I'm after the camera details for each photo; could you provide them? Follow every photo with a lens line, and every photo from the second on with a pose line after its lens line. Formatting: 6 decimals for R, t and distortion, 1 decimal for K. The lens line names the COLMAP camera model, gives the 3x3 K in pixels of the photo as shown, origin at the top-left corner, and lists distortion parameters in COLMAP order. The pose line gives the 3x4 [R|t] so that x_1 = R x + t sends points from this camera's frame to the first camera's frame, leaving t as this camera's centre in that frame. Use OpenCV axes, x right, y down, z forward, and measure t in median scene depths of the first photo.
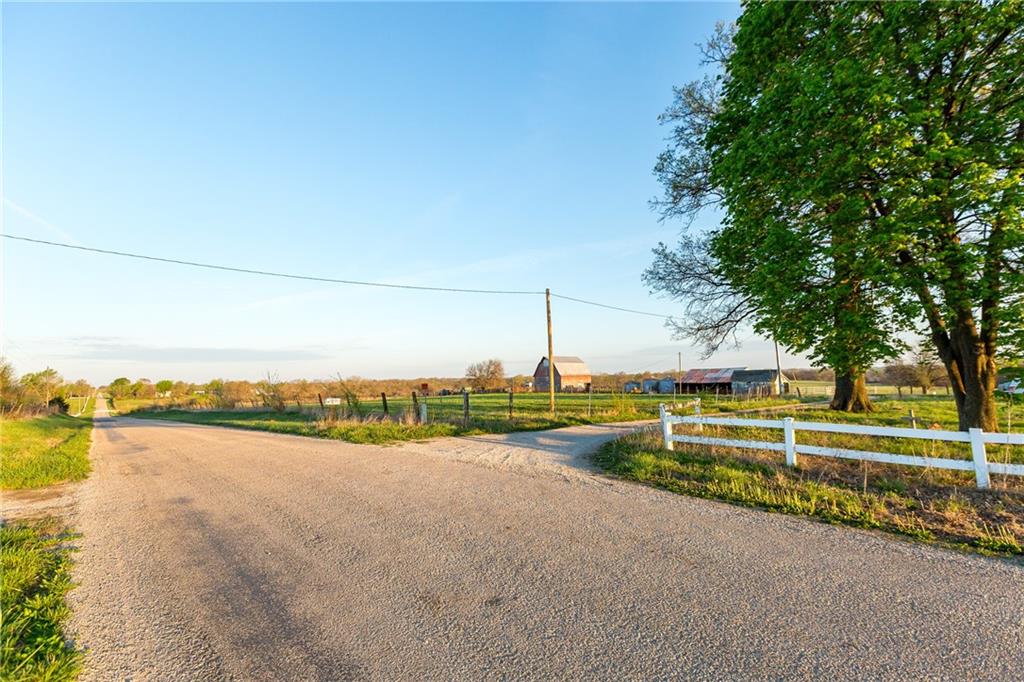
lens RADIAL K [[463.3, 0, 507.2], [0, 463.3, 338.3], [0, 0, 1]] dist [0.004809, -0.000353]
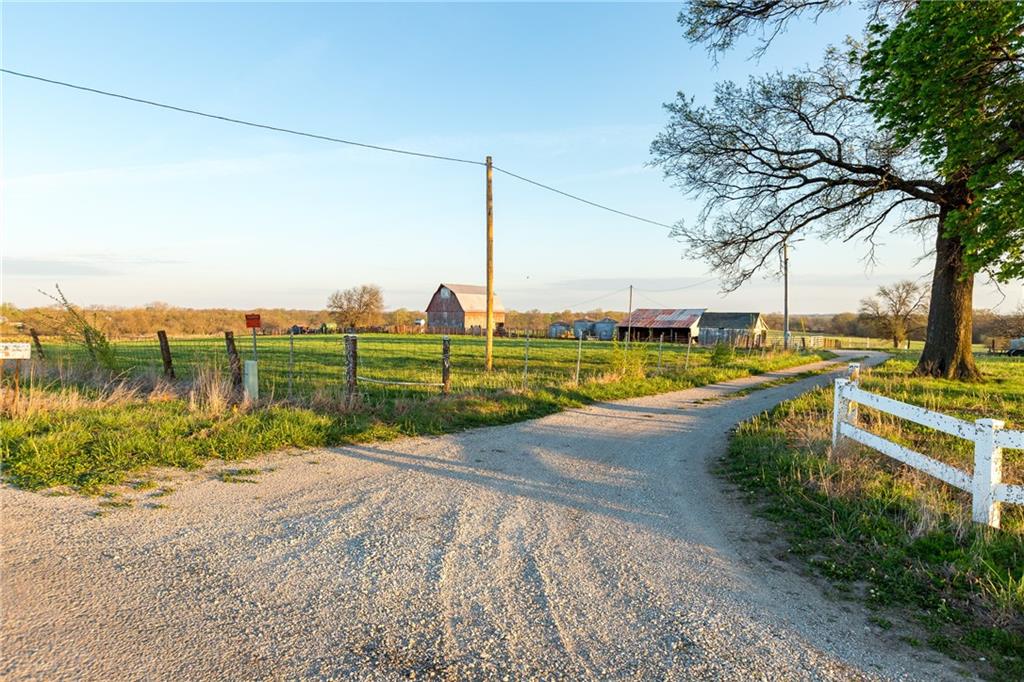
lens RADIAL K [[613.8, 0, 512.0], [0, 613.8, 341.0], [0, 0, 1]] dist [0.005061, 0.000890]
pose [[0.978578, 0.024742, 0.204384, -0.021312], [-0.050700, 0.991140, 0.122764, 0.014789], [-0.199536, -0.130497, 0.971162, 0.145469]]
